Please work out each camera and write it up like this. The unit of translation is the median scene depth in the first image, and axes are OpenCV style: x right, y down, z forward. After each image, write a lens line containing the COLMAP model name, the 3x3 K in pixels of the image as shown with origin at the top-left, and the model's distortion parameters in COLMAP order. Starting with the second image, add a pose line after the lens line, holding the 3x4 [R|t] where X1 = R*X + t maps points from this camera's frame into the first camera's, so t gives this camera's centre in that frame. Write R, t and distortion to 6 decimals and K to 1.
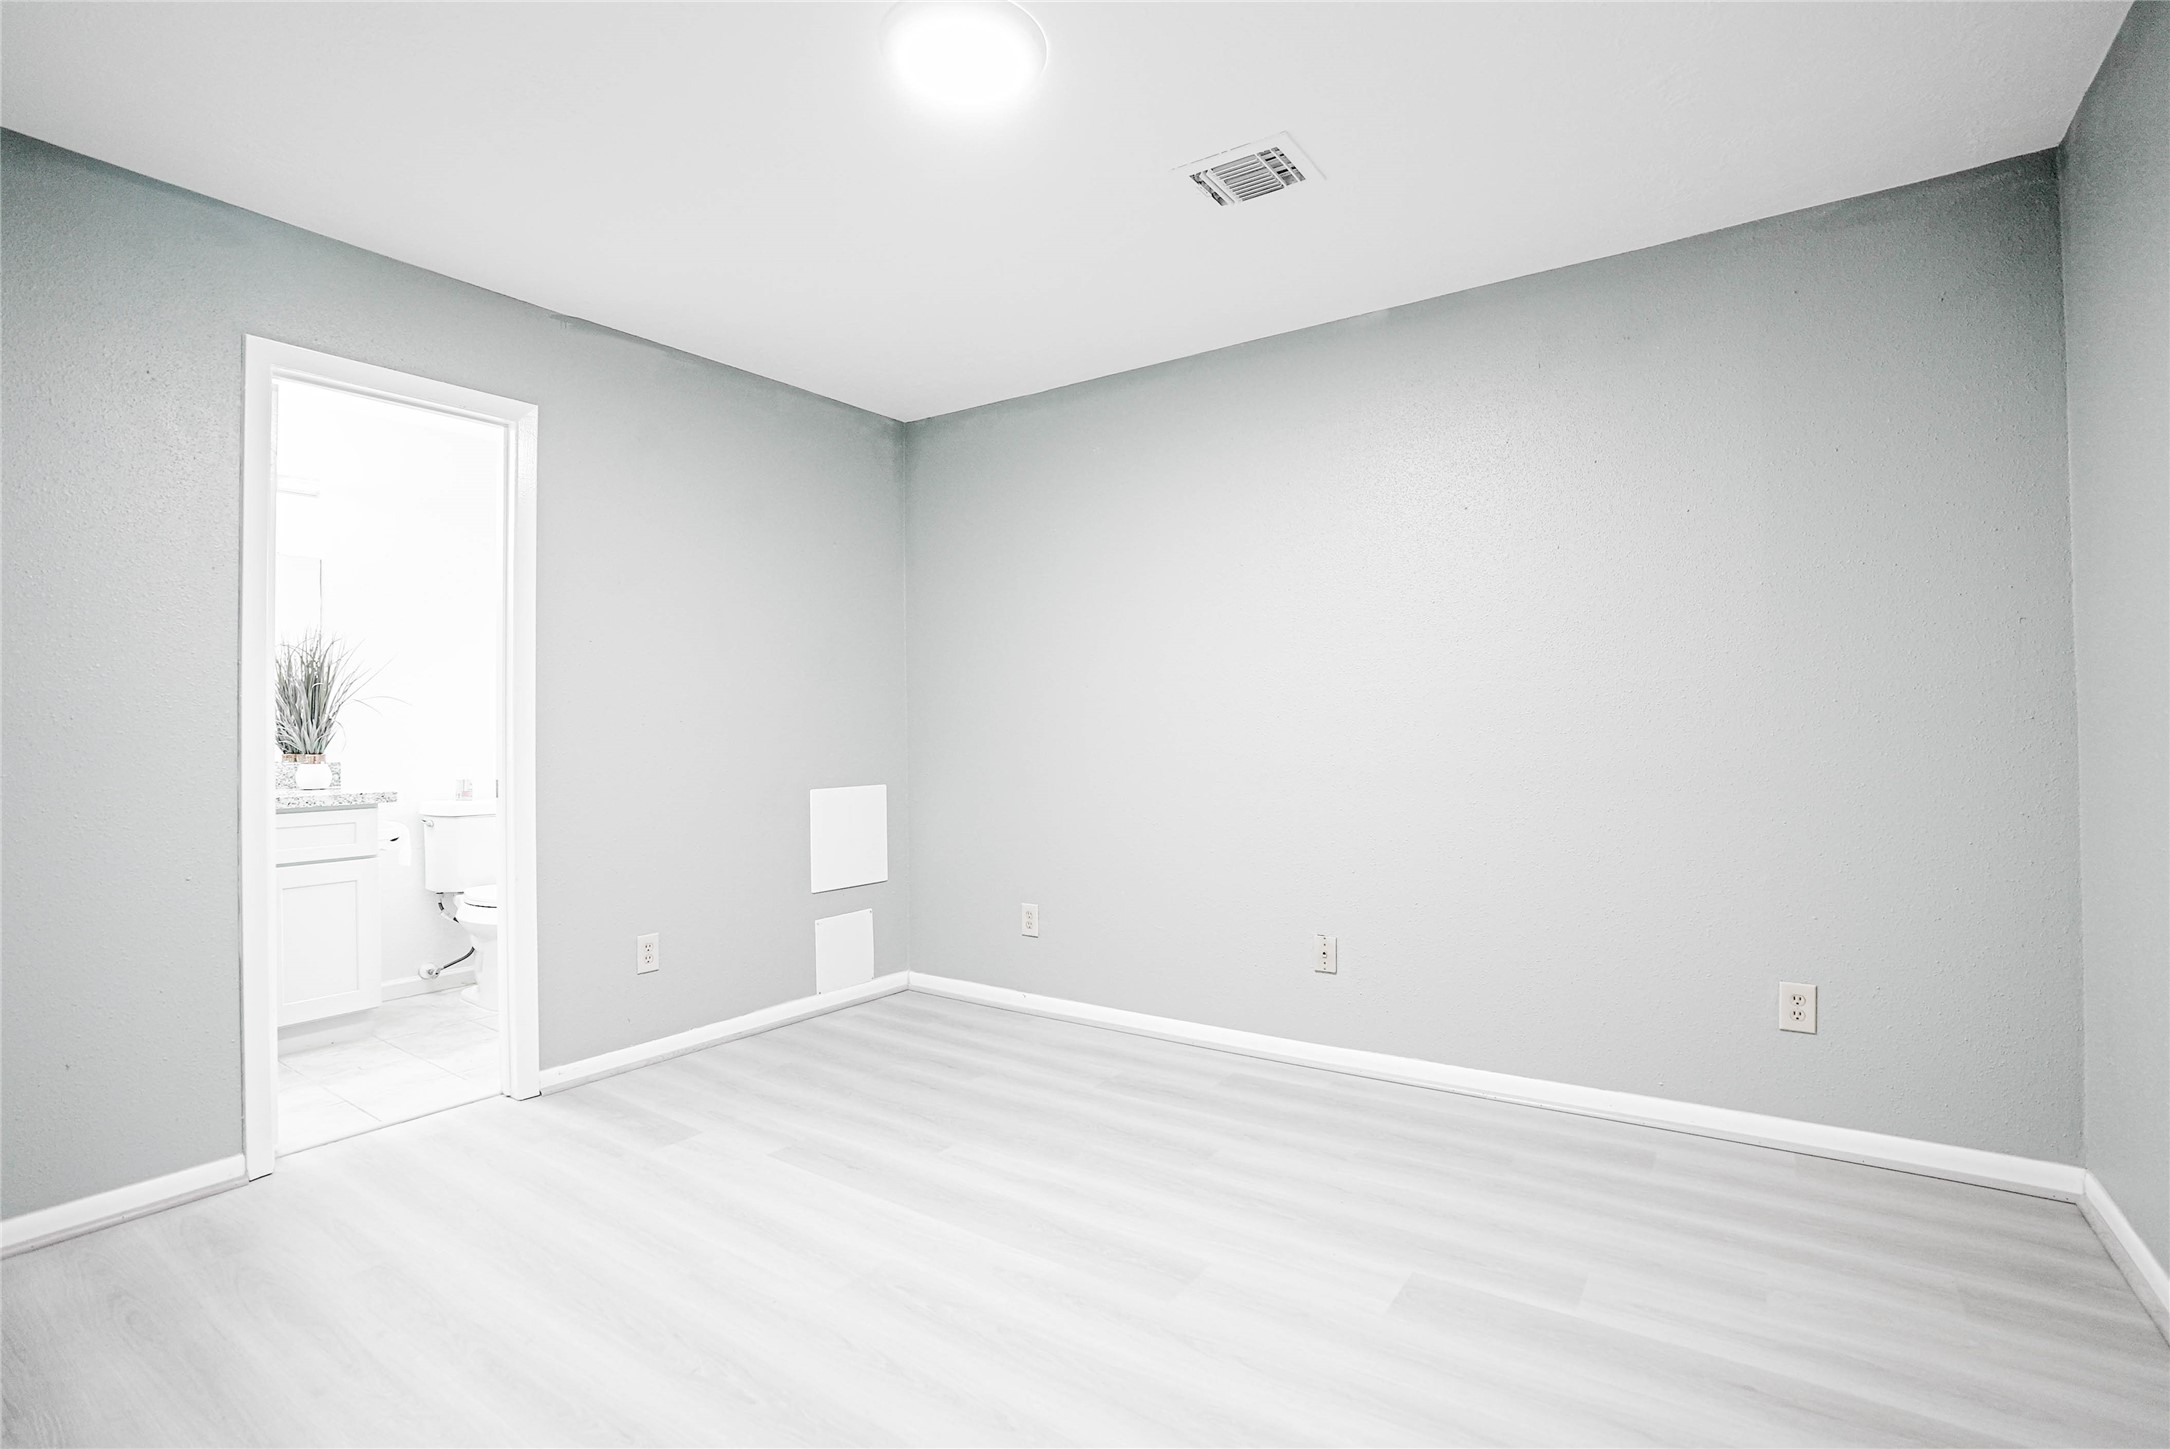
lens RADIAL K [[1012.2, 0, 1089.7], [0, 1012.2, 712.6], [0, 0, 1]] dist [-0.072570, 0.029659]
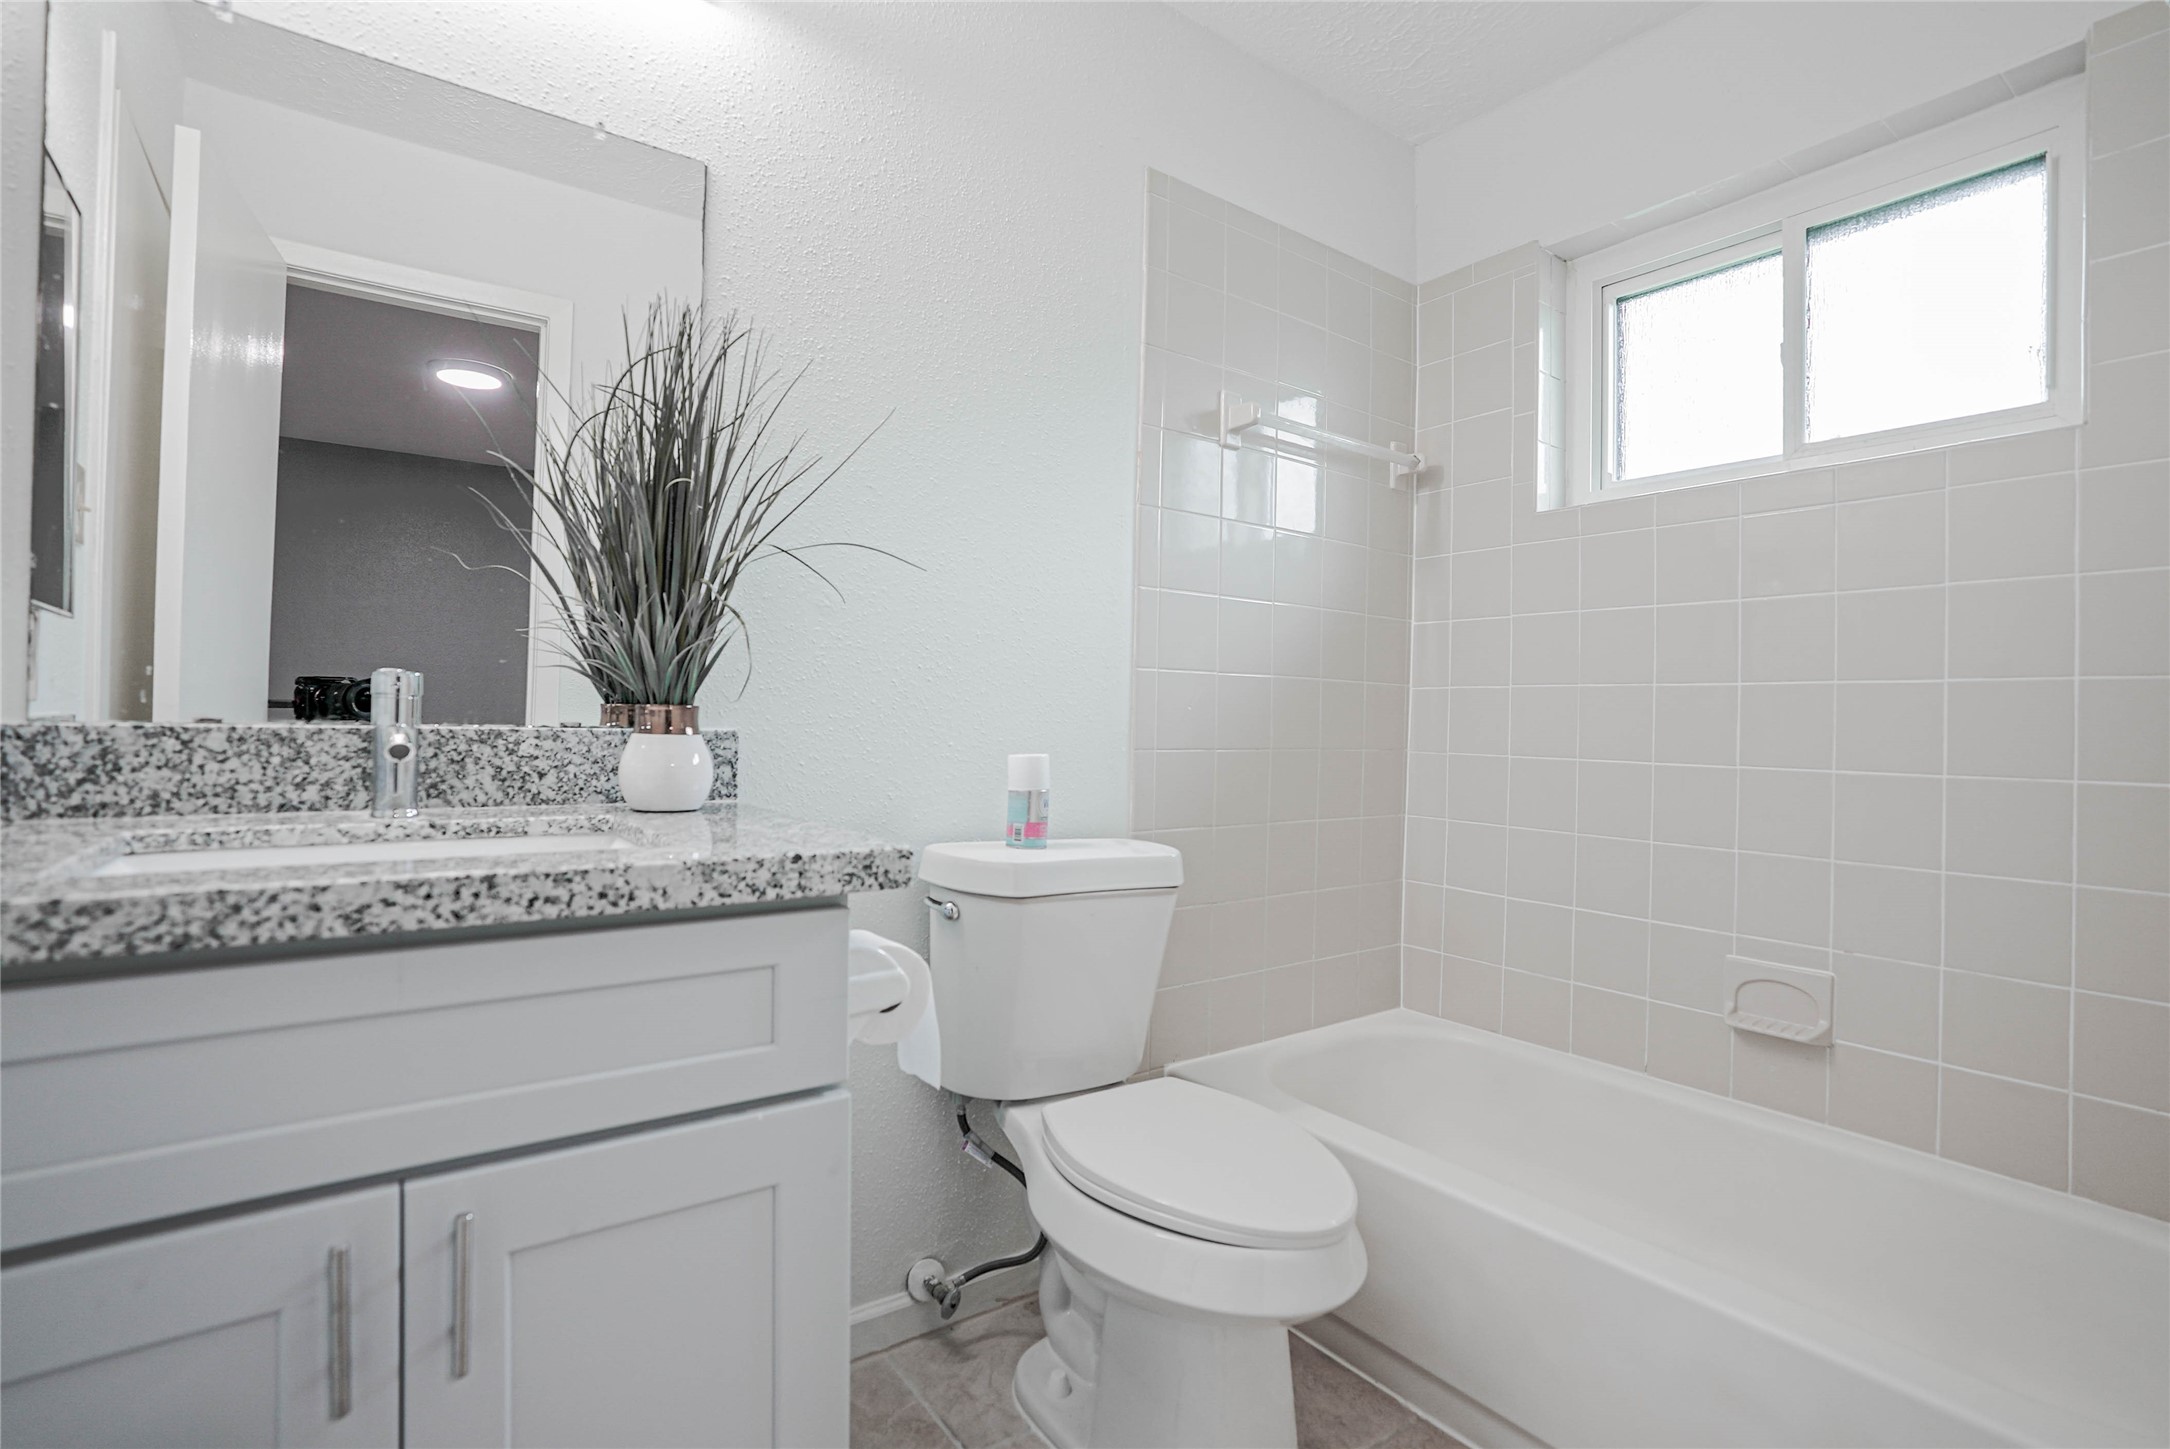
lens RADIAL K [[1012.2, 0, 1089.7], [0, 1012.2, 712.6], [0, 0, 1]] dist [-0.072570, 0.029659]
pose [[0.944621, 0.030244, -0.326767, -0.543757], [-0.026935, 0.999530, 0.014647, 0.036215], [0.327057, -0.005034, 0.944991, 0.721360]]
